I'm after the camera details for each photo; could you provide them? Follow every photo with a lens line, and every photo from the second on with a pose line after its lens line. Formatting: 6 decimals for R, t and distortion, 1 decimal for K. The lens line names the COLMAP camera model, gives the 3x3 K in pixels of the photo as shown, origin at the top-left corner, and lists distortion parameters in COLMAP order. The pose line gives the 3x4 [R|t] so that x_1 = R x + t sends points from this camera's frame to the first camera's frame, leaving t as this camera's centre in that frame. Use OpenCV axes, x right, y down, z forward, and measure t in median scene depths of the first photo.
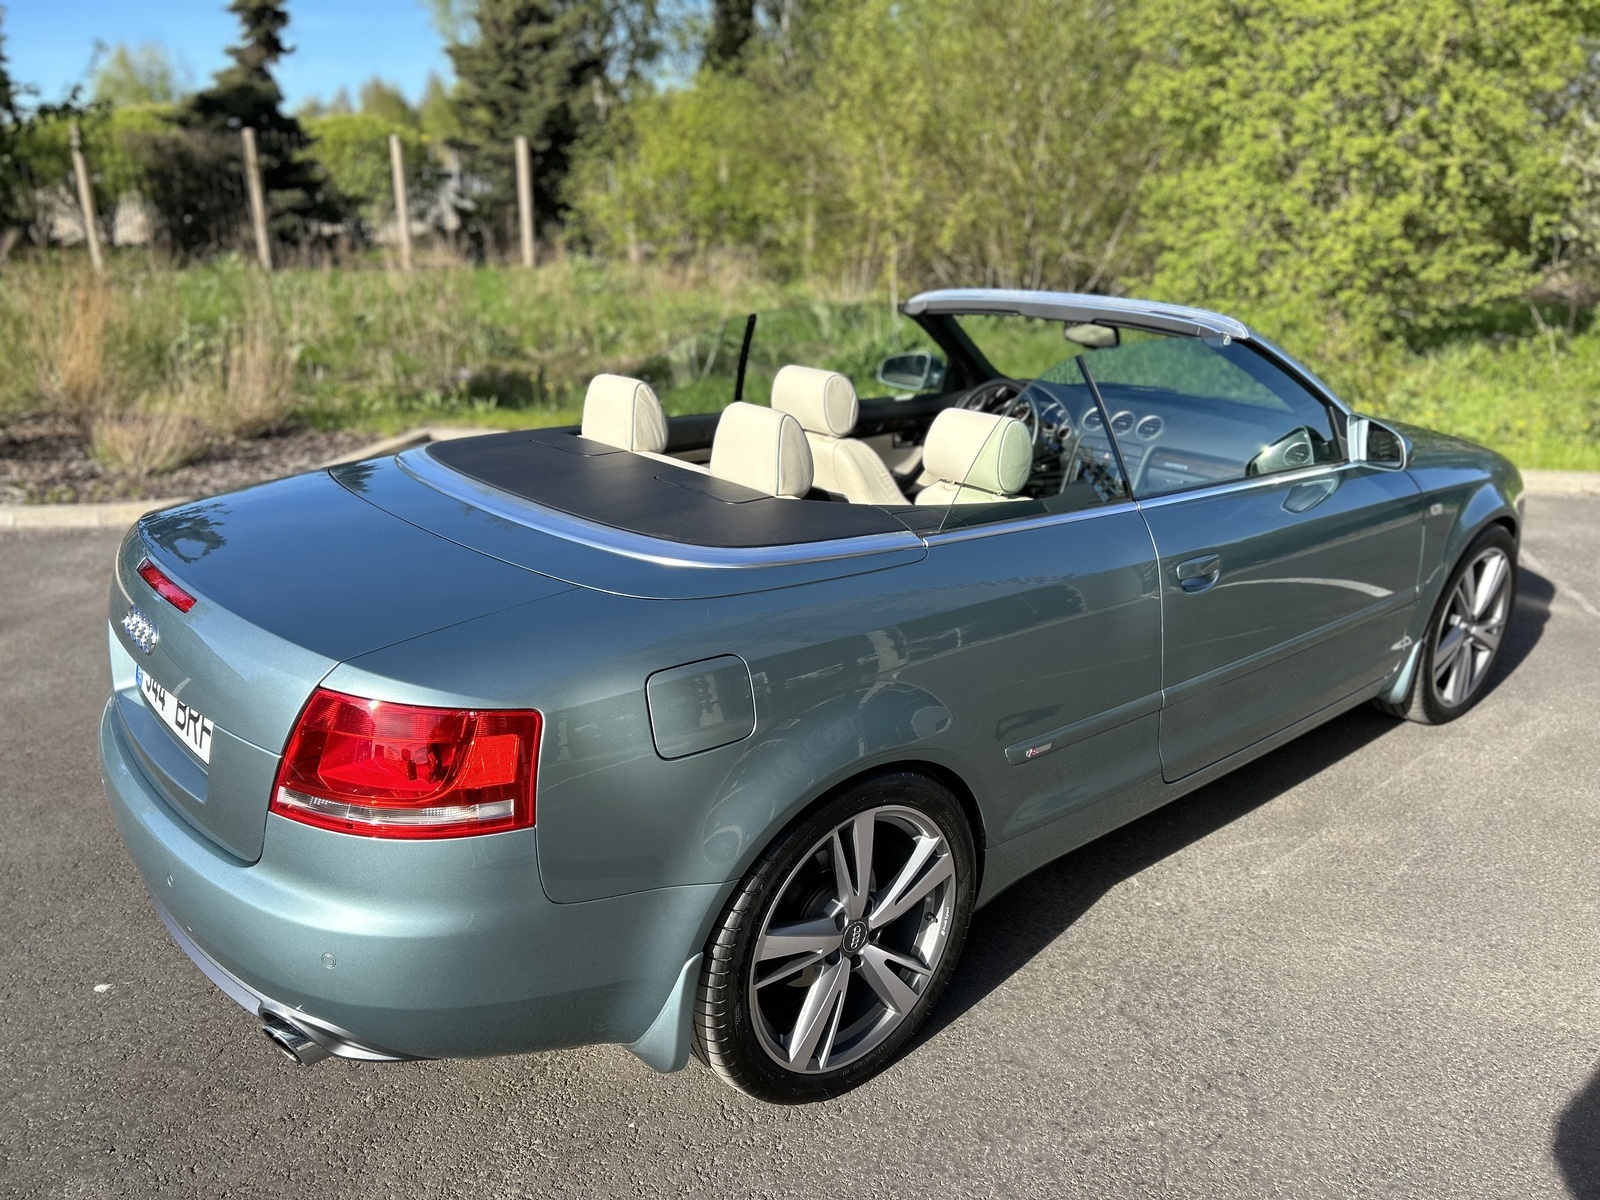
lens RADIAL K [[1187.7, 0, 800.0], [0, 1187.7, 600.0], [0, 0, 1]] dist [0.065073, -0.063421]
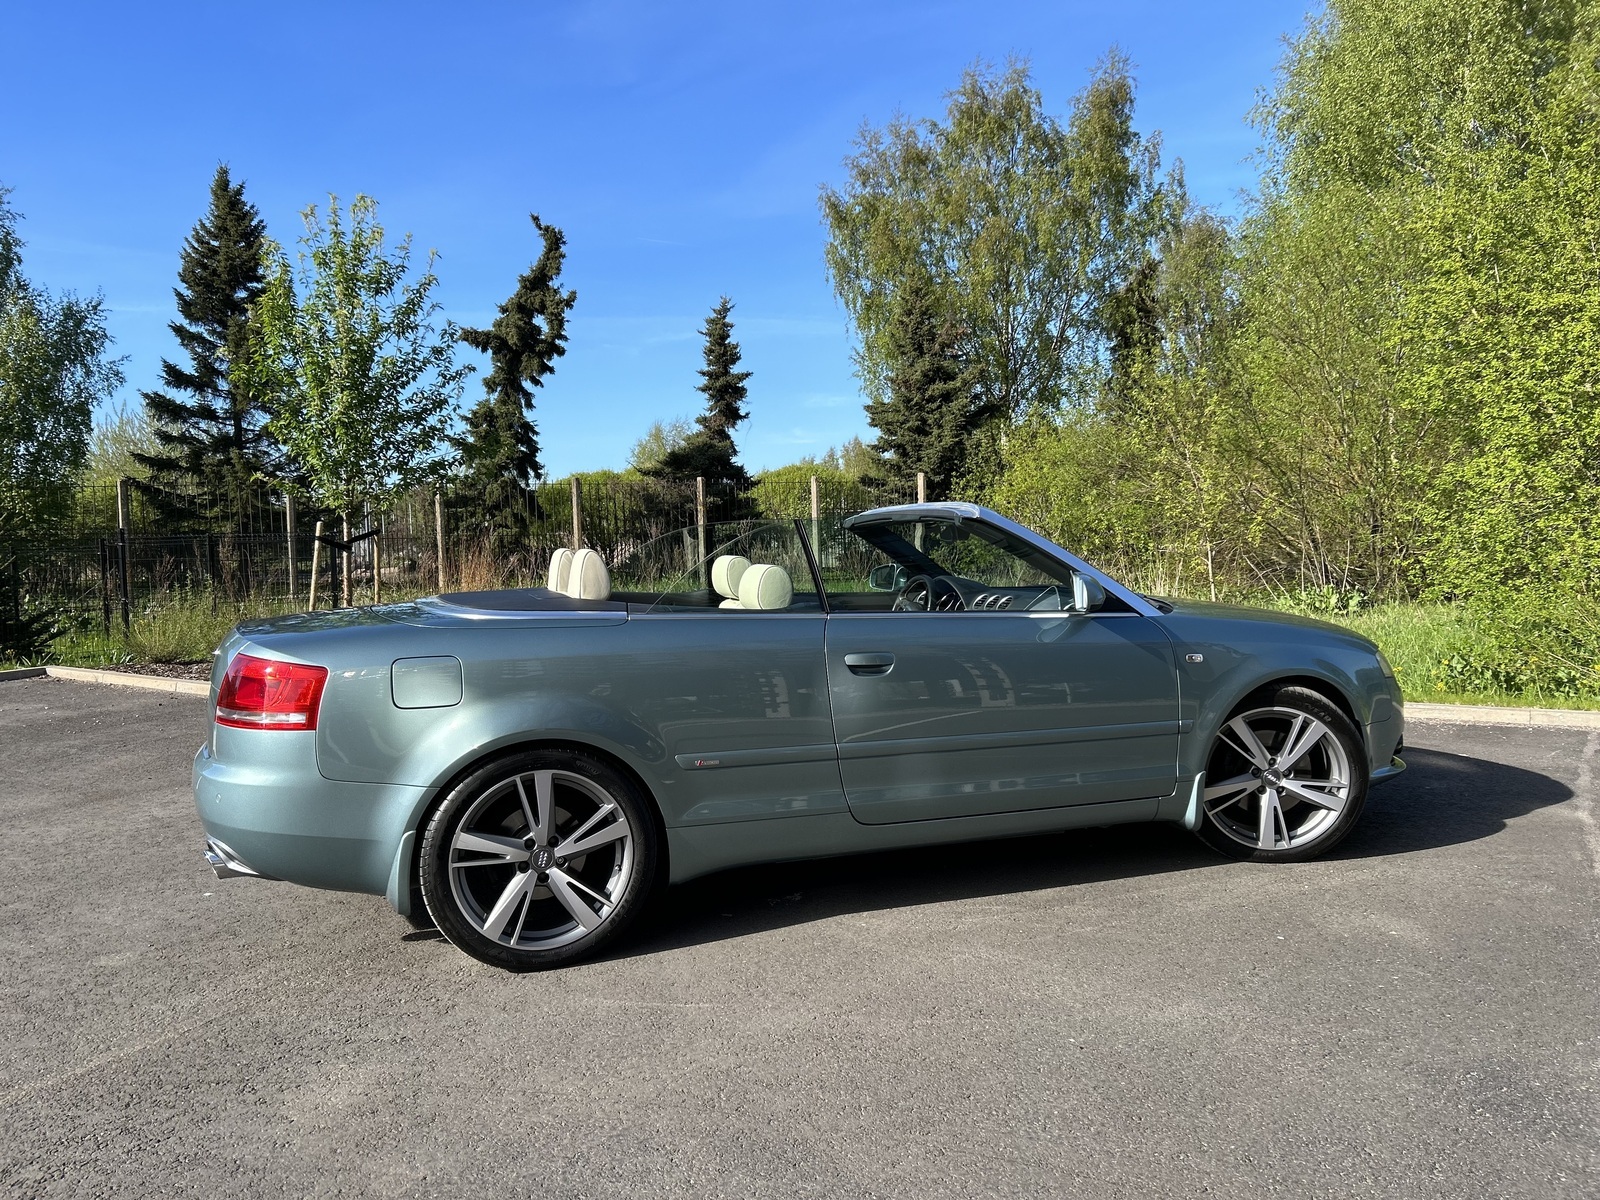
lens RADIAL K [[1187.7, 0, 800.0], [0, 1187.7, 600.0], [0, 0, 1]] dist [0.065073, -0.063421]
pose [[0.932549, -0.004629, -0.361014, 0.823029], [-0.091130, 0.964524, -0.247768, 0.279167], [0.349354, 0.263955, 0.899044, -0.327438]]
